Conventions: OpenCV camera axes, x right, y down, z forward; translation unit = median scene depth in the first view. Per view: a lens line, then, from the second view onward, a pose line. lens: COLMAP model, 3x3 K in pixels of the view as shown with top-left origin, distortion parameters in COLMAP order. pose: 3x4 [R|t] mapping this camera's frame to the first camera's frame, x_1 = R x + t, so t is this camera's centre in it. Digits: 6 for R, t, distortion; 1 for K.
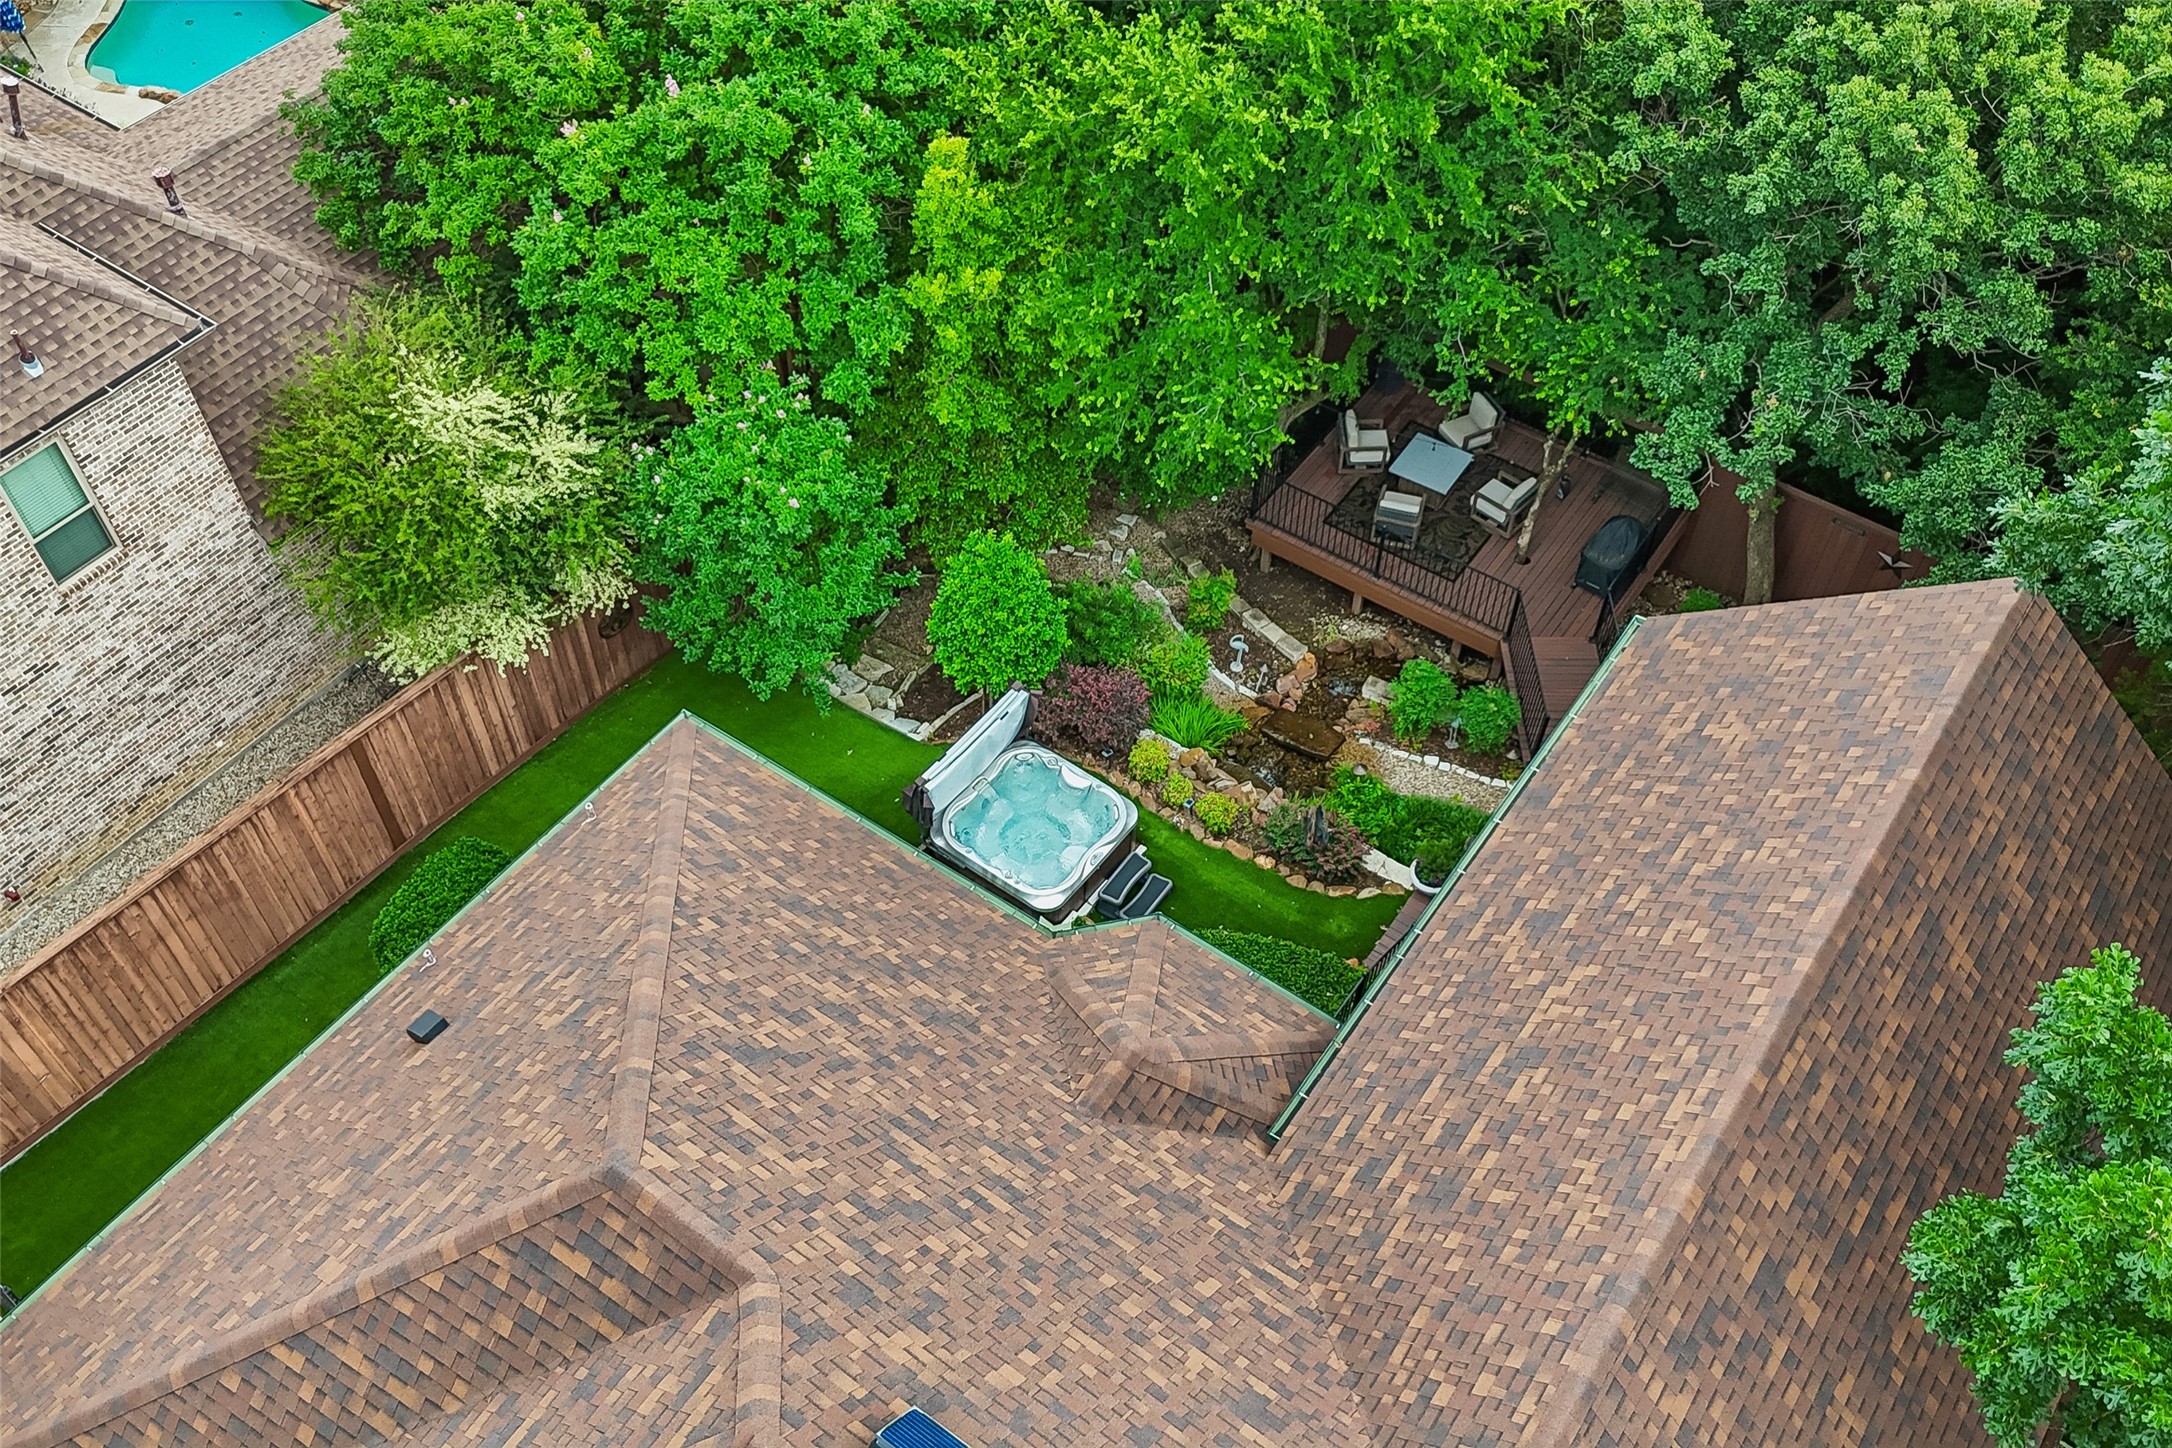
lens RADIAL K [[1843.4, 0, 1080.9], [0, 1843.4, 717.9], [0, 0, 1]] dist [0.040162, -0.035430]
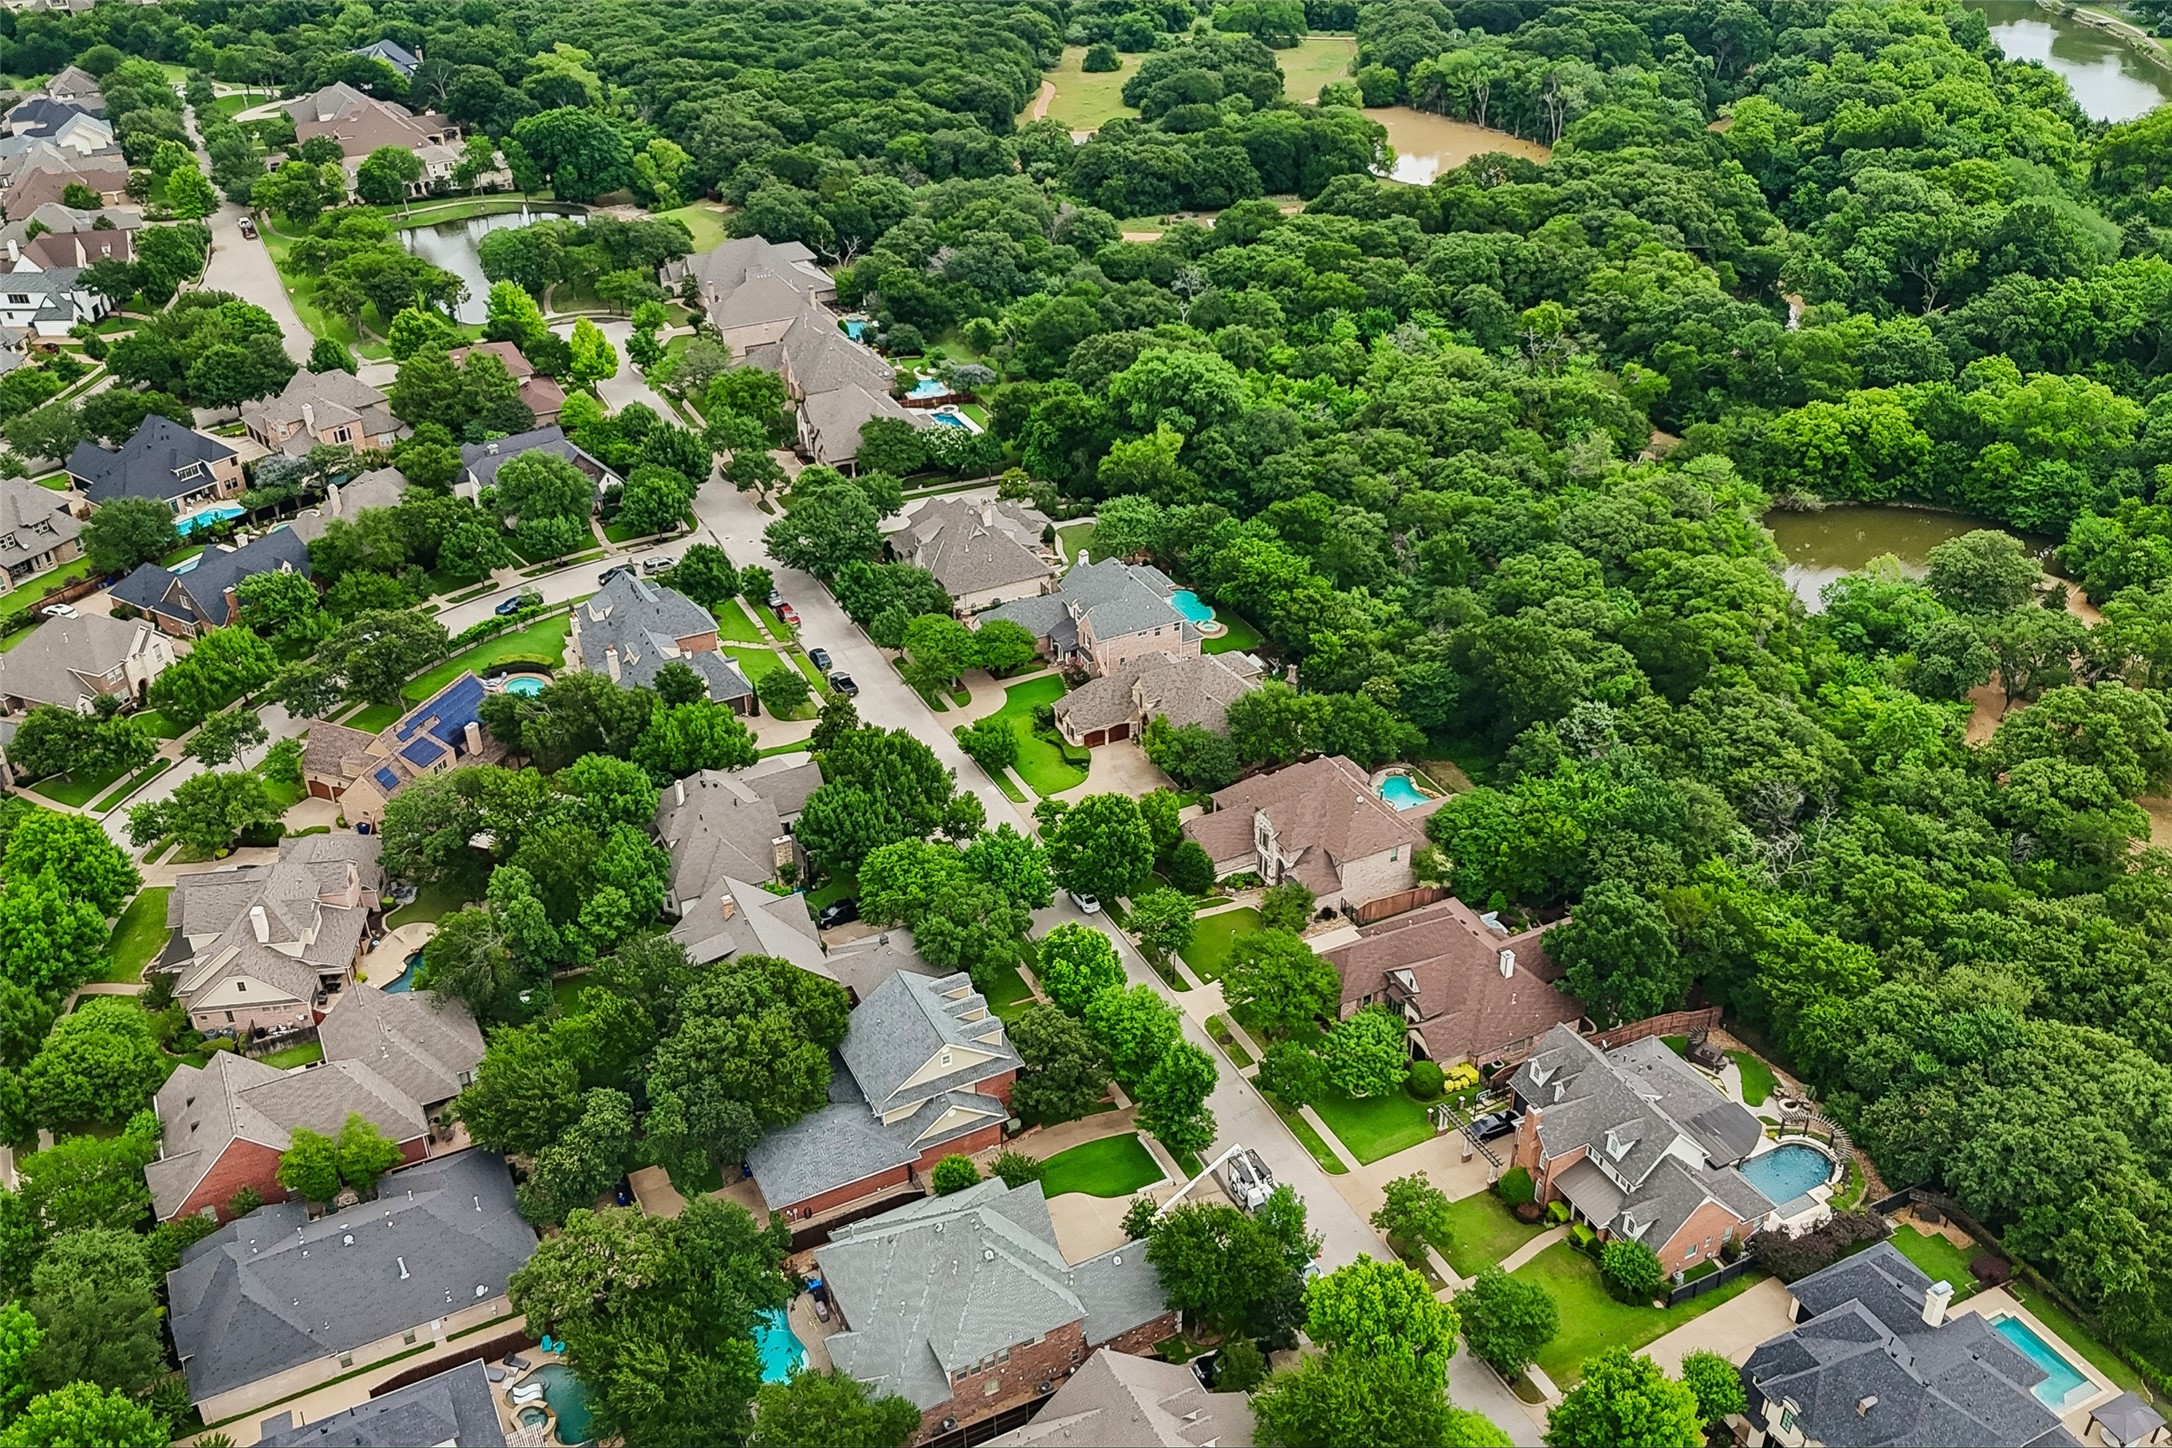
lens RADIAL K [[1843.4, 0, 1088.7], [0, 1843.4, 725.5], [0, 0, 1]] dist [0.040162, -0.035430]
pose [[0.883836, 0.235822, -0.404007, 1.454180], [-0.354764, 0.900833, -0.250284, 1.896246], [0.304920, 0.364537, 0.879850, -6.854201]]
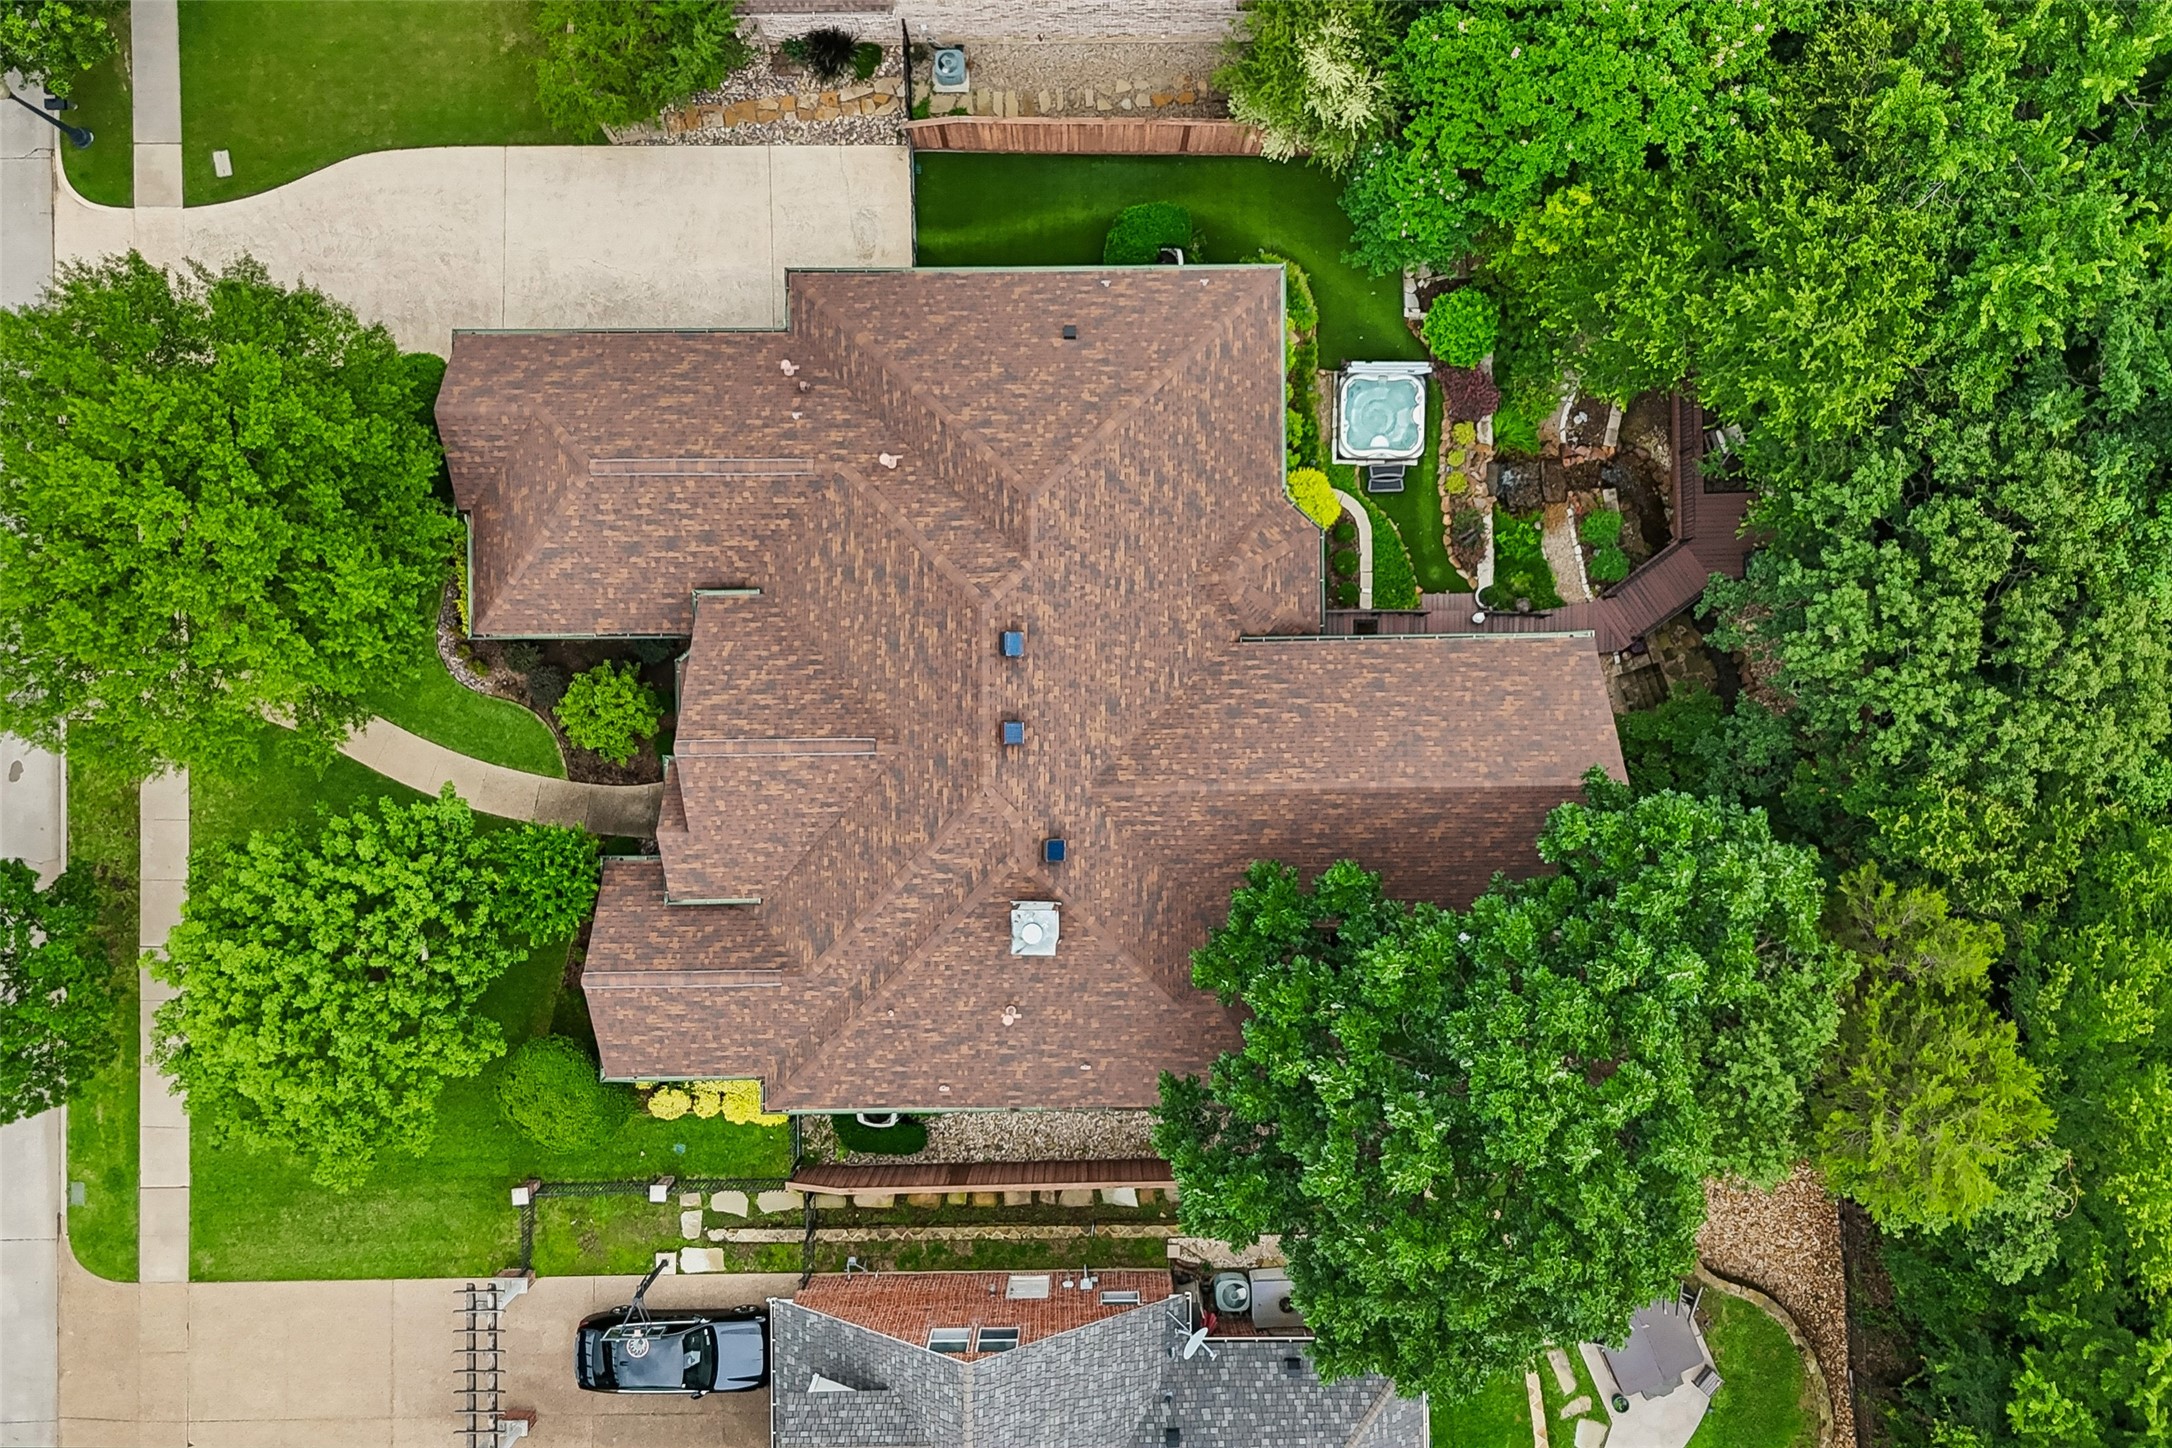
lens RADIAL K [[1843.4, 0, 1085.5], [0, 1843.4, 731.3], [0, 0, 1]] dist [0.040162, -0.035430]
pose [[0.591150, 0.806561, 0.000480, 0.059372], [-0.611141, 0.447533, 0.652855, -0.901537], [0.526353, -0.386229, 0.757483, -0.769204]]
